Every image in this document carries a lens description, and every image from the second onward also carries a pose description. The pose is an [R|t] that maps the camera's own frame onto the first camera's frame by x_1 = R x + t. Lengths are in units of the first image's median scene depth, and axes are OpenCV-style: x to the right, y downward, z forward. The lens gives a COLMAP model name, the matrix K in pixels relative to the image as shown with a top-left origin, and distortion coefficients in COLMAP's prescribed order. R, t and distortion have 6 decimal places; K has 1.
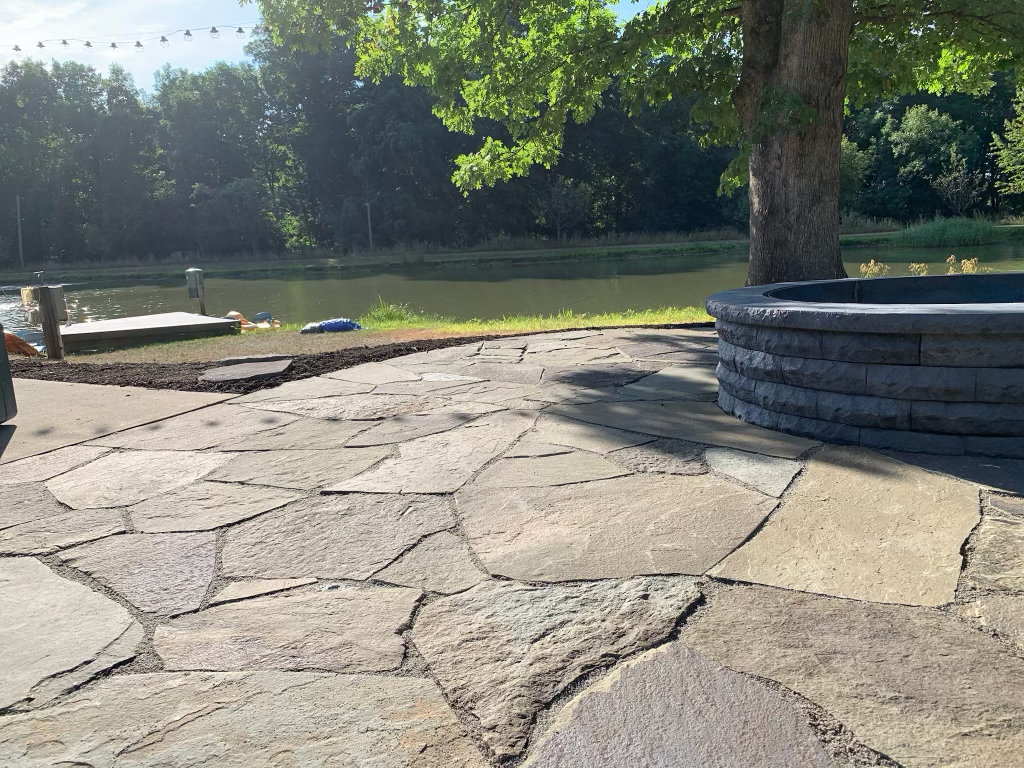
lens RADIAL K [[783.6, 0, 507.9], [0, 783.6, 367.7], [0, 0, 1]] dist [0.064518, -0.069803]
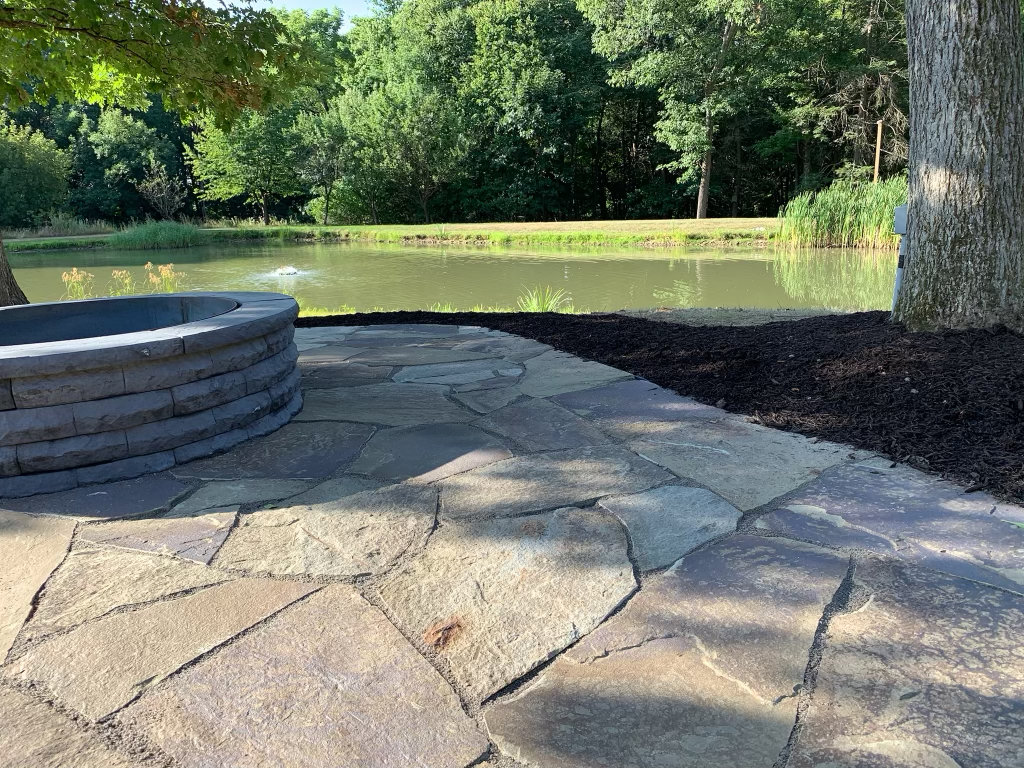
lens RADIAL K [[780.2, 0, 512.0], [0, 780.2, 384.0], [0, 0, 1]] dist [0.009036, -0.007526]
pose [[0.614105, -0.148954, 0.775040, 0.007123], [0.132007, 0.987580, 0.085205, -0.001710], [-0.778106, 0.049986, 0.626141, -0.004427]]
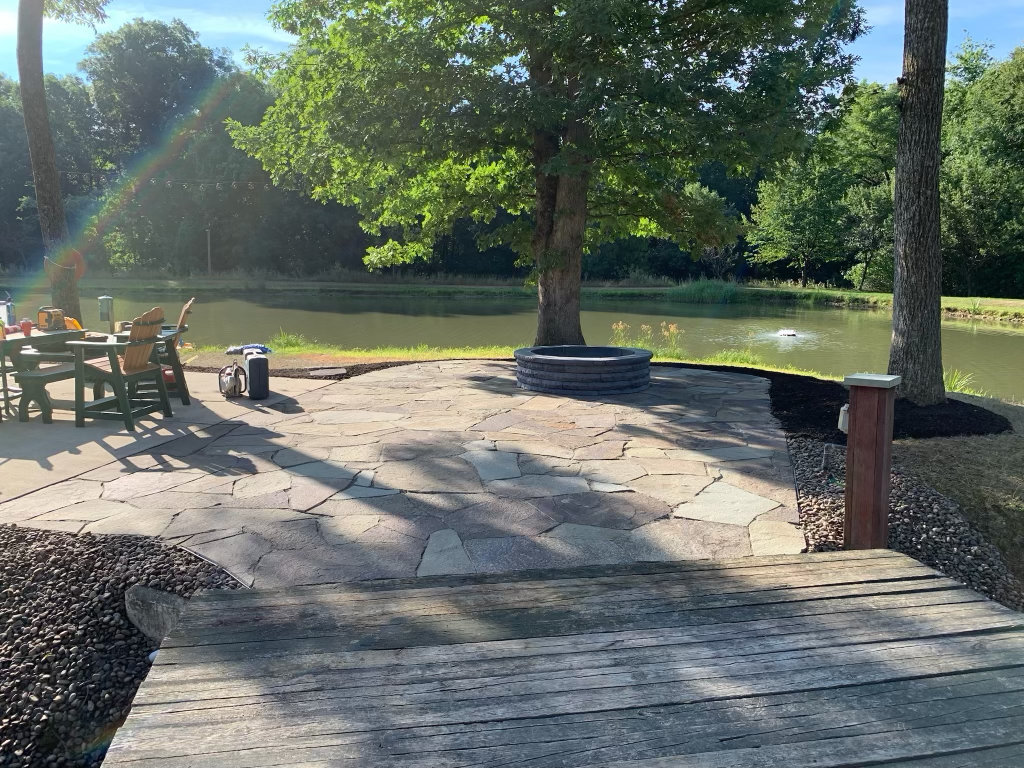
lens RADIAL K [[783.6, 0, 507.9], [0, 783.6, 367.7], [0, 0, 1]] dist [0.064518, -0.069803]
pose [[0.973068, 0.032923, 0.228157, -0.031540], [-0.024735, 0.998946, -0.038655, 0.006322], [-0.229189, 0.031970, 0.972857, -0.132877]]
